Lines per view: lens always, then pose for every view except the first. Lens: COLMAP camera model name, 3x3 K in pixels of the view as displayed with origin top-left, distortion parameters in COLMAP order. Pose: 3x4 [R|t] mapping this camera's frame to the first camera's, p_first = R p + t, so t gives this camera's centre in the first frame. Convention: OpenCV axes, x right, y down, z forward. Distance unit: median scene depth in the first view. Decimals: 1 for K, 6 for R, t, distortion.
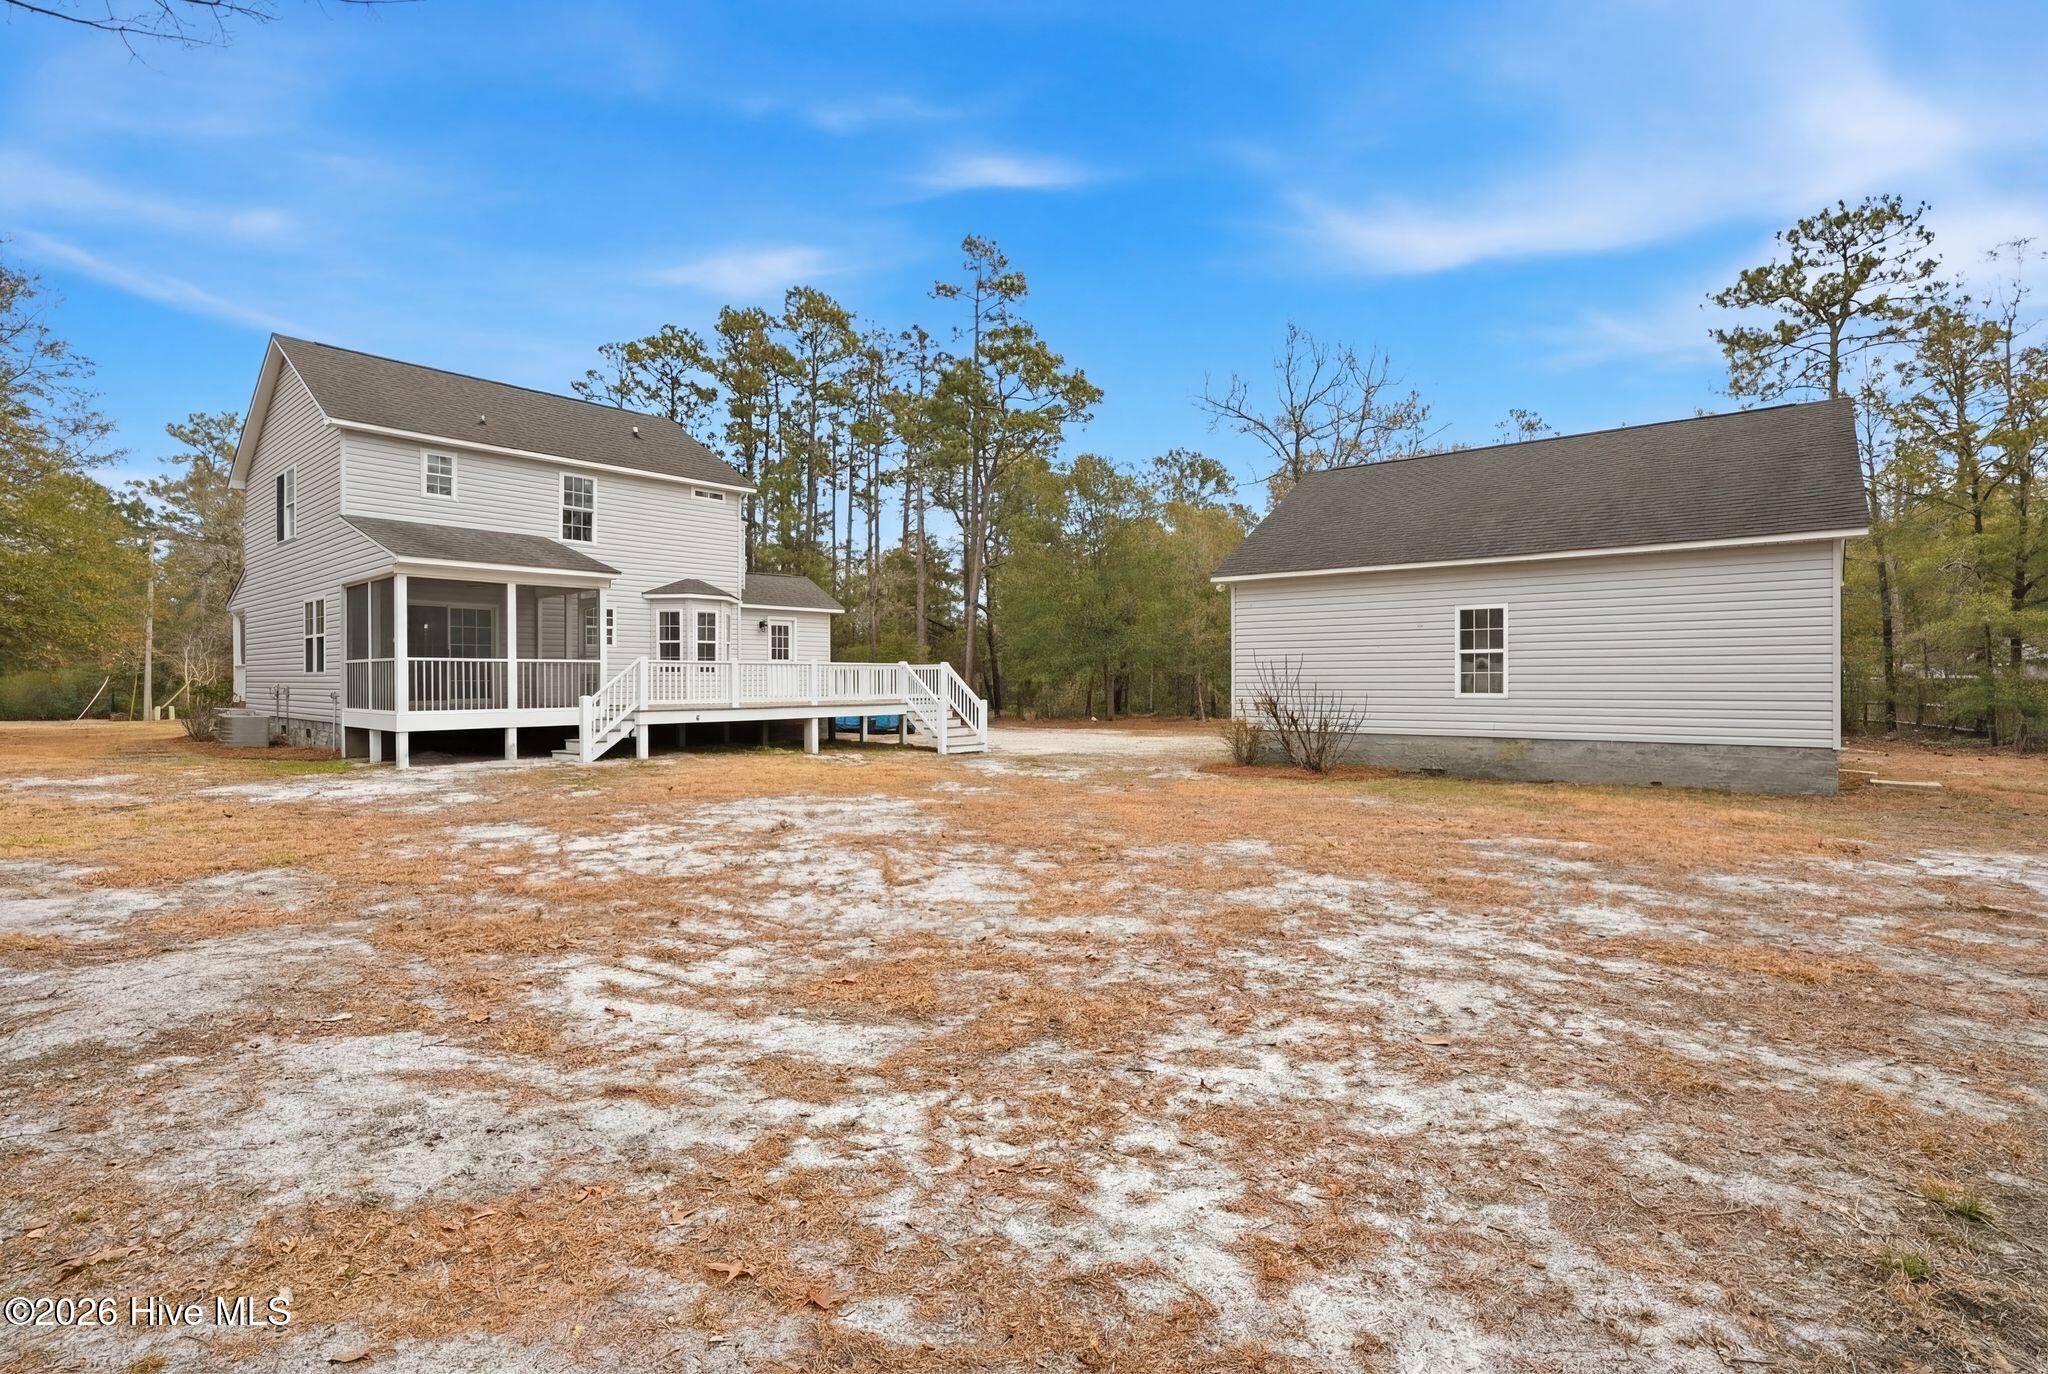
lens RADIAL K [[948.5, 0, 1024.0], [0, 948.5, 687.0], [0, 0, 1]] dist [-0.050196, 0.025705]
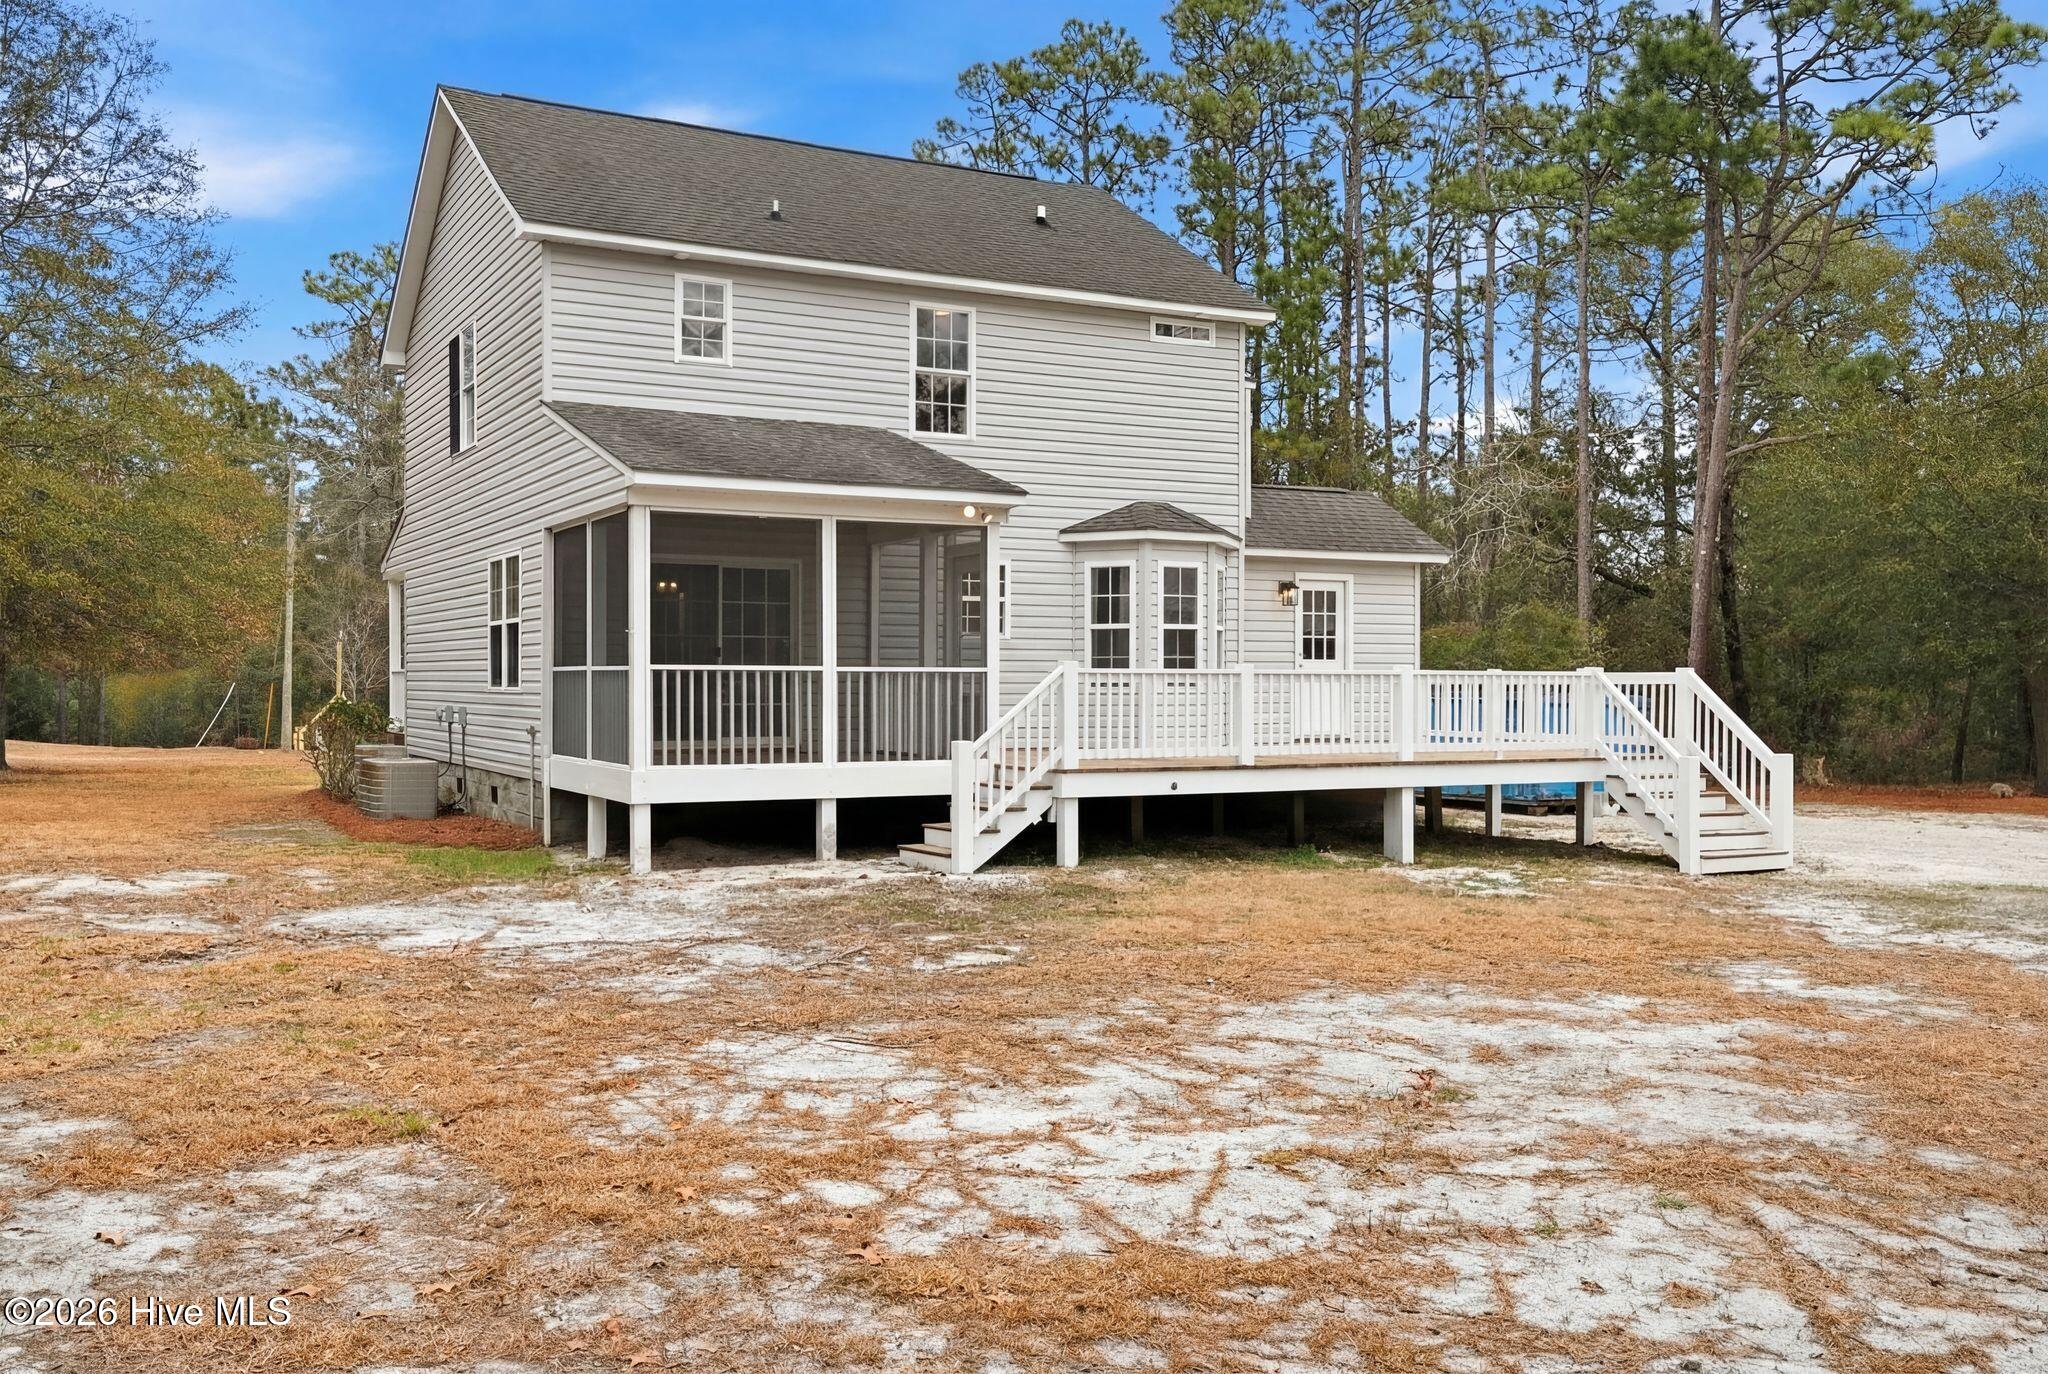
lens RADIAL K [[1774.2, 0, 1097.7], [0, 1774.2, 694.2], [0, 0, 1]] dist [0.012095, 0.010495]
pose [[0.943387, 0.005397, -0.331649, -0.070741], [-0.004894, 0.999985, 0.002353, -0.015020], [0.331657, -0.000597, 0.943400, 0.107937]]
